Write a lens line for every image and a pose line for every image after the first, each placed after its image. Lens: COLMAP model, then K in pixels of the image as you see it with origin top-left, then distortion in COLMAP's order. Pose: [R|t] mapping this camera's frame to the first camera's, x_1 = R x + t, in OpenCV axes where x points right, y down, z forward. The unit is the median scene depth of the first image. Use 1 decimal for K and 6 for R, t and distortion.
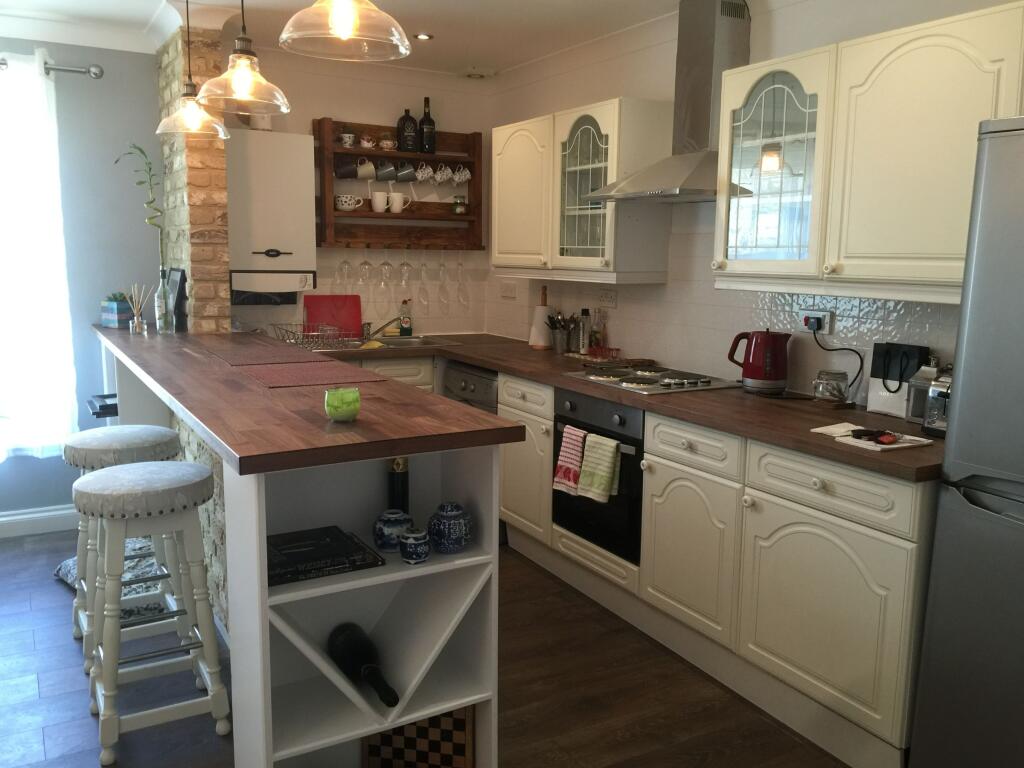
lens RADIAL K [[861.2, 0, 511.4], [0, 861.2, 384.3], [0, 0, 1]] dist [0.000993, 0.000508]
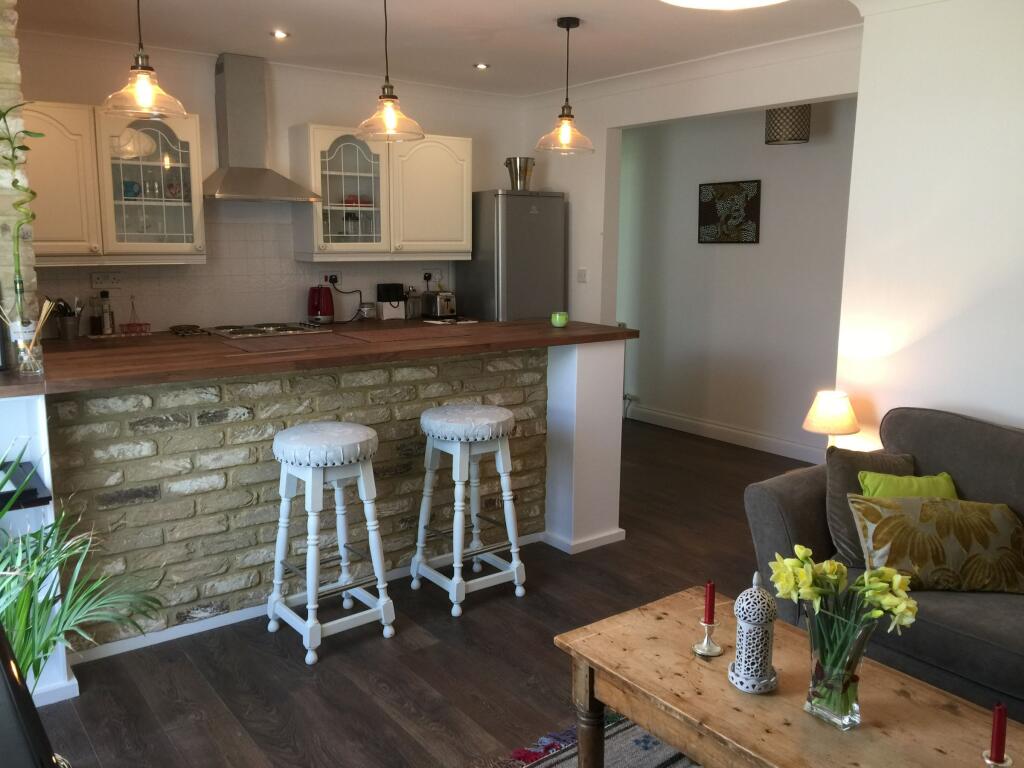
lens RADIAL K [[861.2, 0, 512.0], [0, 861.2, 382.3], [0, 0, 1]] dist [0.000993, 0.000508]
pose [[-0.127575, -0.173075, 0.976611, -1.162896], [0.146826, 0.970512, 0.191174, -0.121559], [-0.980901, 0.167781, -0.098401, 0.703393]]
